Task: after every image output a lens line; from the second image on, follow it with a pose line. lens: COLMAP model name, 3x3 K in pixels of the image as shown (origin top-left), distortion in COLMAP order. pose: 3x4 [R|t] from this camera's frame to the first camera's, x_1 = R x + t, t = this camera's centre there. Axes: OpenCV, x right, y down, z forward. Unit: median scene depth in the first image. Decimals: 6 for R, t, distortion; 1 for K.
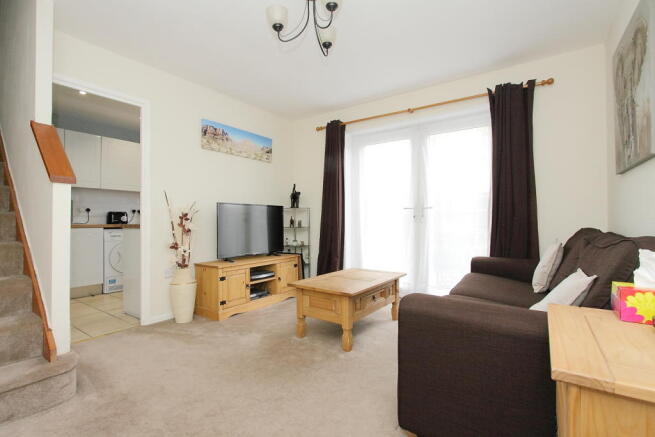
lens RADIAL K [[306.5, 0, 327.2], [0, 306.5, 217.5], [0, 0, 1]] dist [-0.012588, -0.000741]
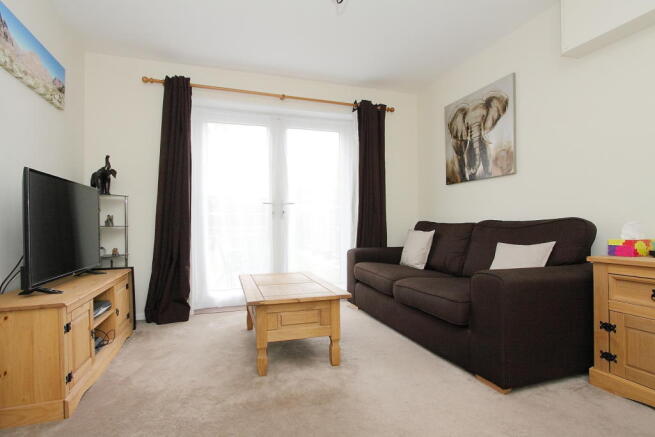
lens RADIAL K [[322.2, 0, 330.0], [0, 322.2, 222.9], [0, 0, 1]] dist [0.000570, -0.000029]
pose [[0.600396, -0.001845, 0.799701, -0.391079], [-0.002418, 0.999989, 0.004123, 0.023761], [-0.799699, -0.004409, 0.600385, 0.280125]]
